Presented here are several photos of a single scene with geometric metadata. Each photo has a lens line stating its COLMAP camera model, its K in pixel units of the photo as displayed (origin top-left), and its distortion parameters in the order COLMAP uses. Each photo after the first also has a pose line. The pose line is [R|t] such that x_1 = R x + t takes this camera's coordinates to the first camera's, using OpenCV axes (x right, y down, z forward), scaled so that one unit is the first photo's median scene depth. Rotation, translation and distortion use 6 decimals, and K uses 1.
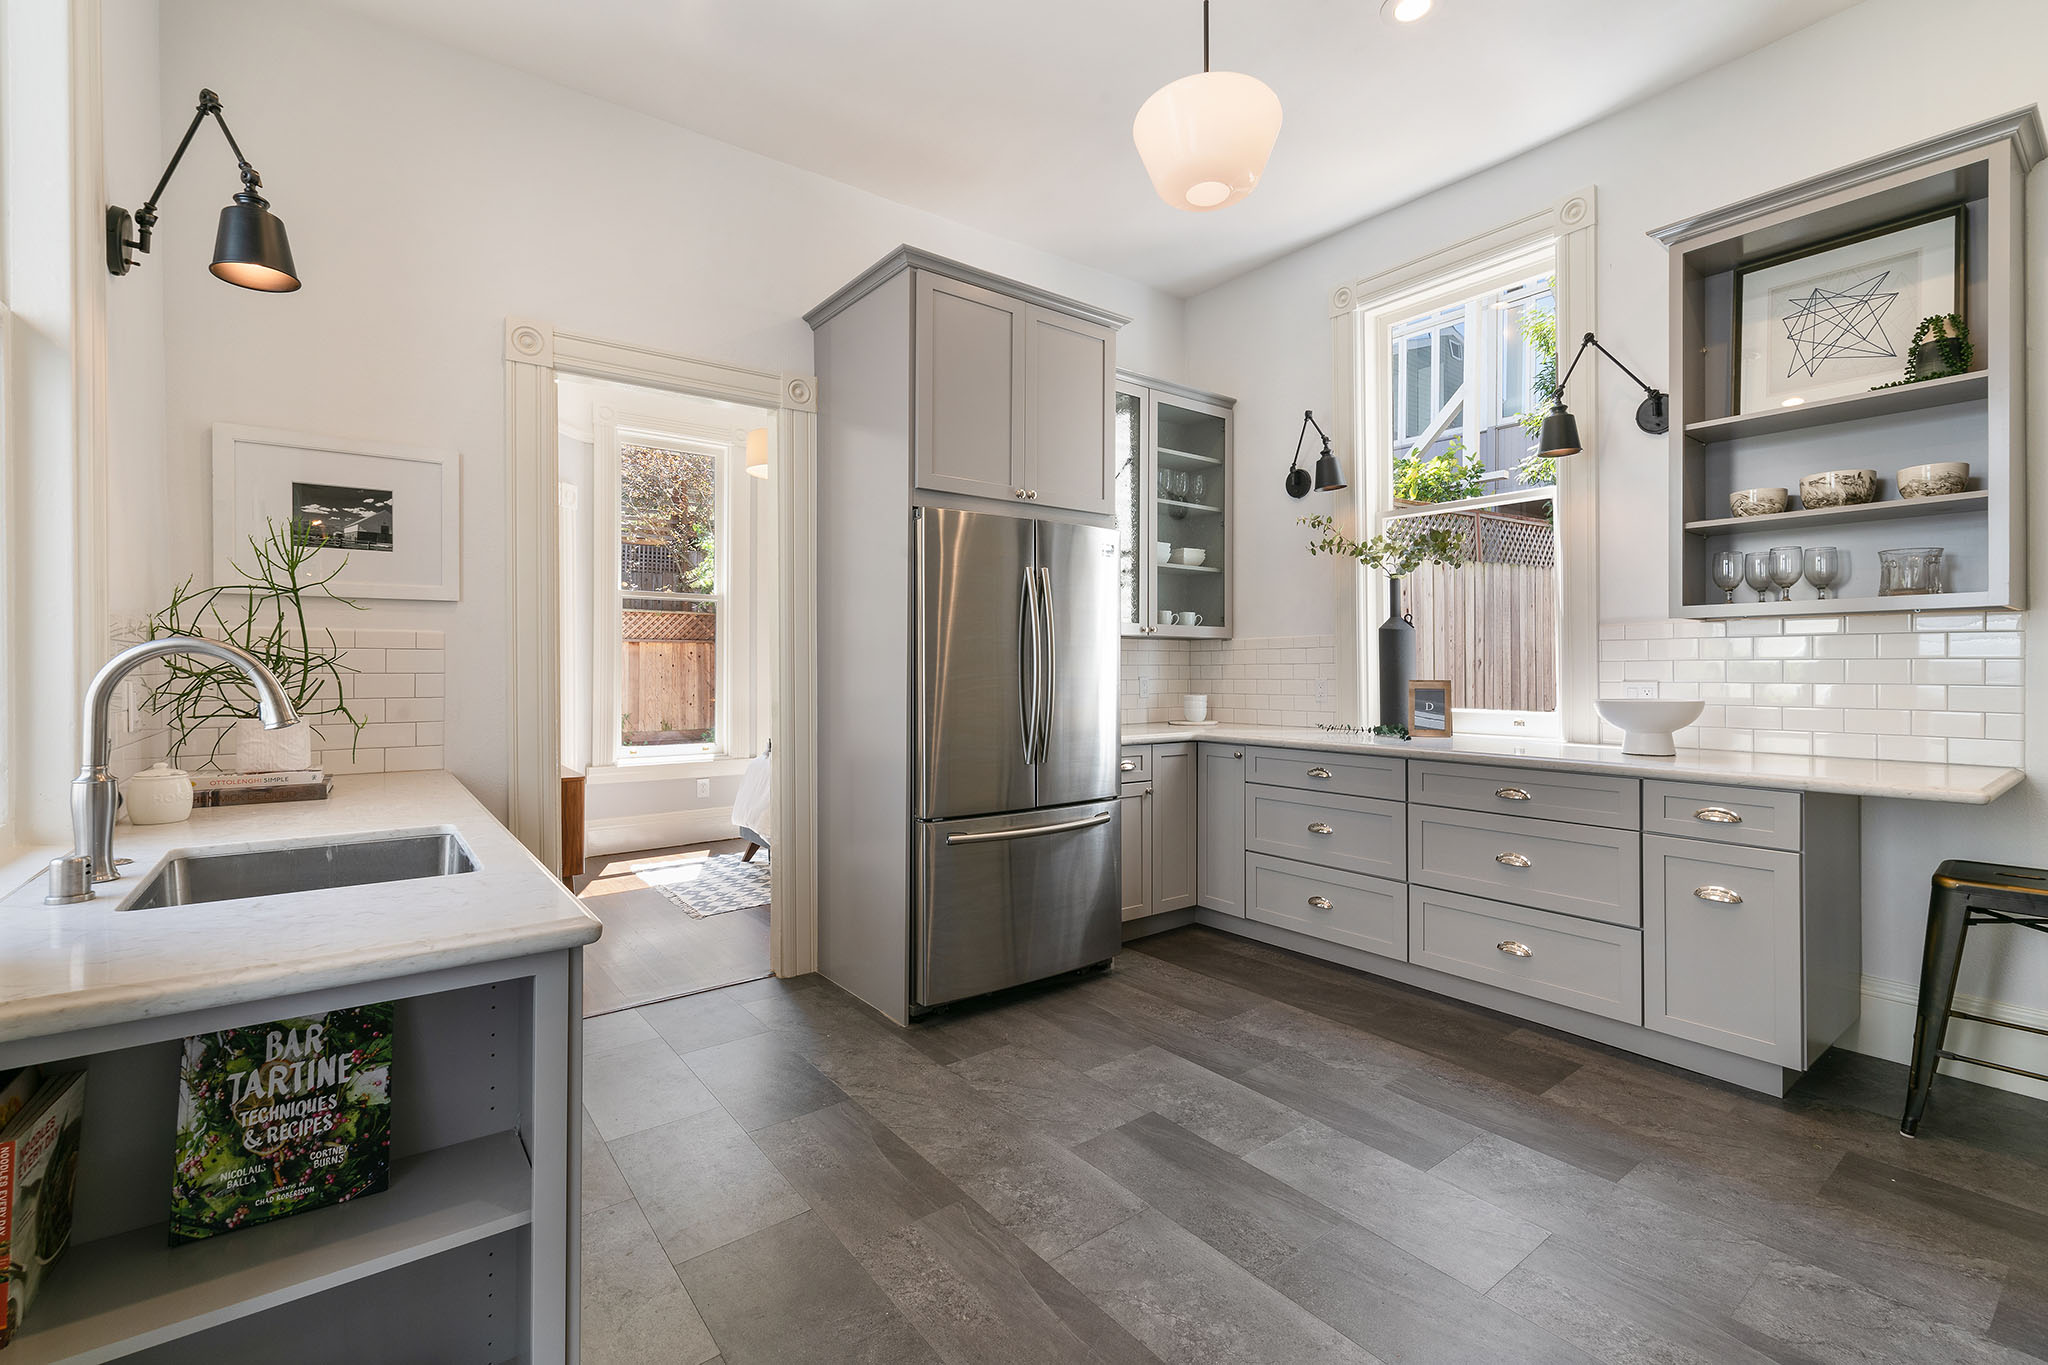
lens RADIAL K [[887.3, 0, 1024.0], [0, 887.3, 682.5], [0, 0, 1]] dist [0.000558, 0.000053]
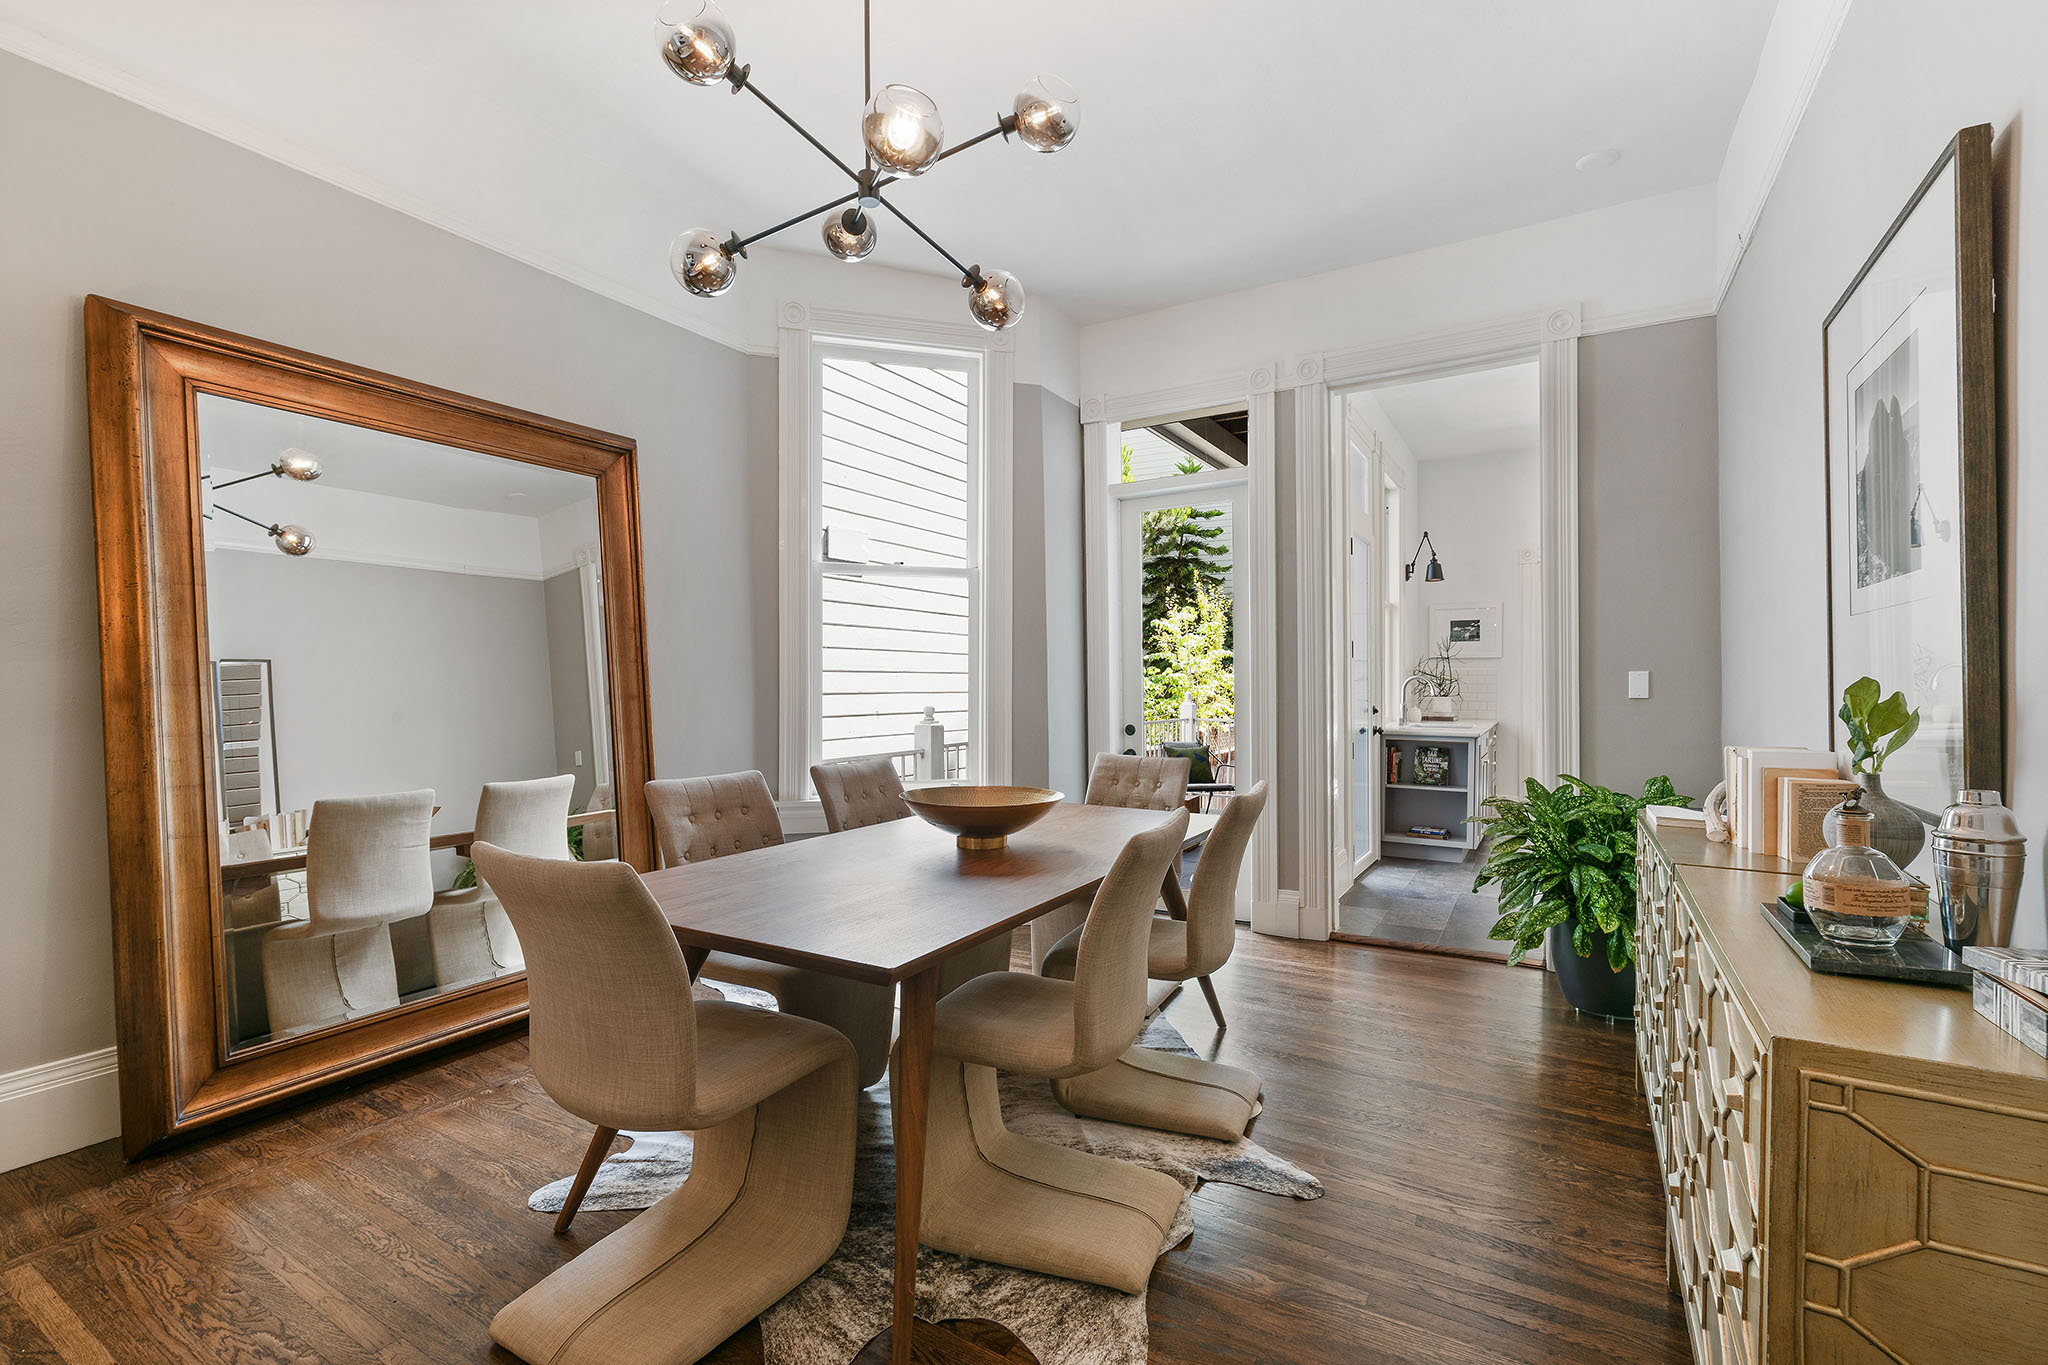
lens RADIAL K [[915.8, 0, 1024.0], [0, 915.8, 682.5], [0, 0, 1]] dist [0.001193, 0.000136]
pose [[0.375228, -0.003245, -0.926927, 1.167666], [-0.014359, 0.999854, -0.009314, 0.027096], [0.926821, 0.016805, 0.375126, -1.160762]]
